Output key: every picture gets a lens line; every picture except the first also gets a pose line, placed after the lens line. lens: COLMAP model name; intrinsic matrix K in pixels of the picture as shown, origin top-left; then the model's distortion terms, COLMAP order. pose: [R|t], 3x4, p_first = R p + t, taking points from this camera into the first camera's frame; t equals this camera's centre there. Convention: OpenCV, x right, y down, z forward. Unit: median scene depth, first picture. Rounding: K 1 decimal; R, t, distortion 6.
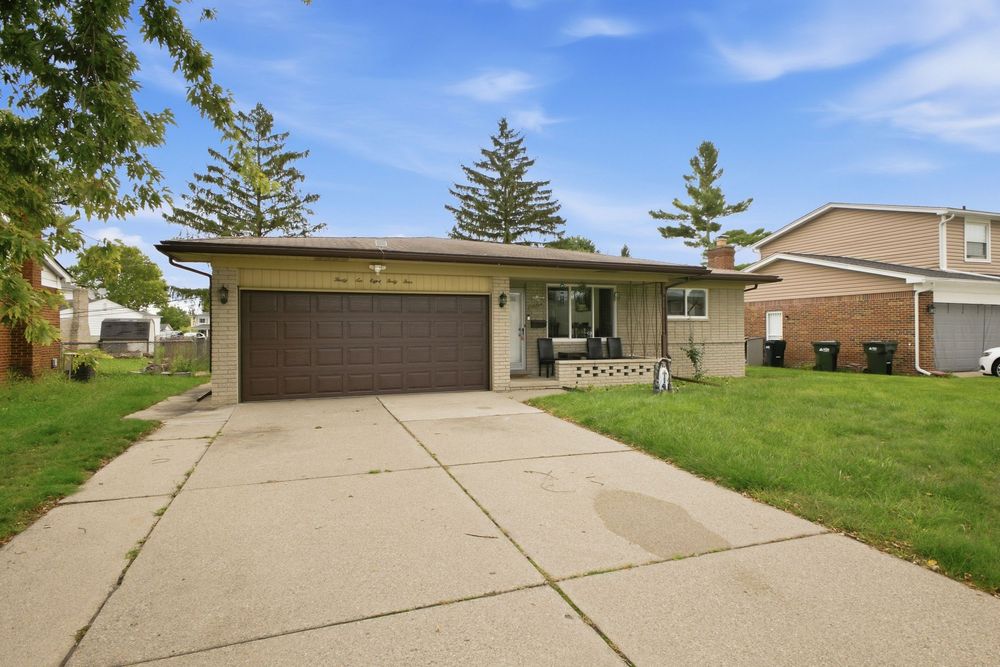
lens RADIAL K [[565.4, 0, 500.5], [0, 565.4, 322.3], [0, 0, 1]] dist [0.000510, -0.000098]
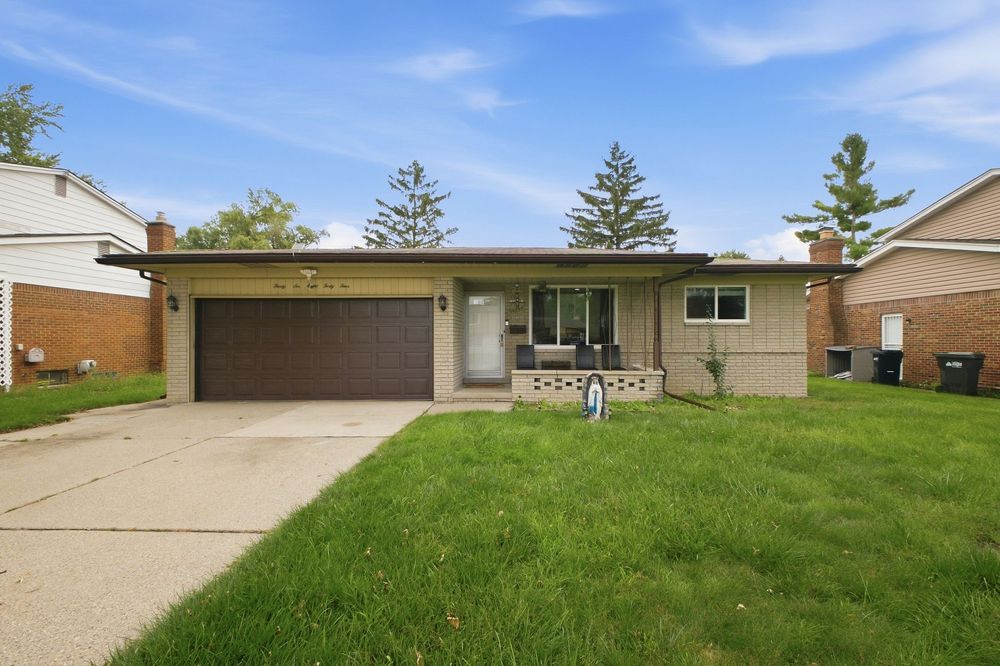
lens RADIAL K [[449.1, 0, 500.0], [0, 449.1, 333.0], [0, 0, 1]] dist [0.002712, -0.000292]
pose [[0.927973, -0.002047, -0.372641, 0.247614], [0.002652, 0.999996, 0.001109, 0.006450], [0.372637, -0.002018, 0.927975, 0.246925]]
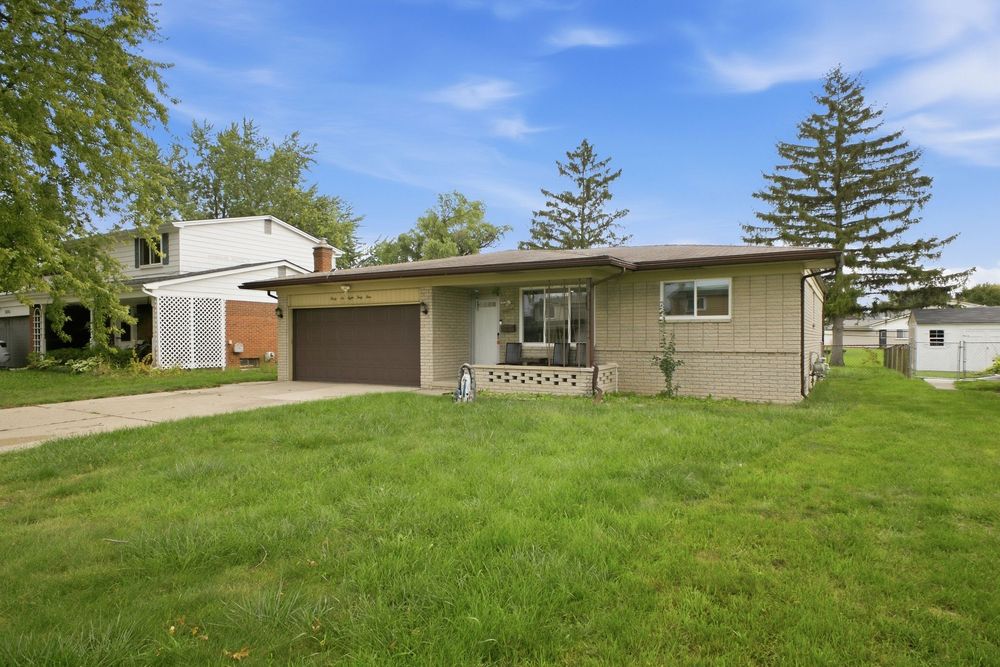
lens RADIAL K [[541.3, 0, 499.7], [0, 541.3, 339.7], [0, 0, 1]] dist [0.003905, 0.000056]
pose [[0.629323, 0.007963, -0.777103, 0.643438], [0.010699, 0.999764, 0.018908, 0.003794], [0.777071, -0.020214, 0.629089, 0.298815]]
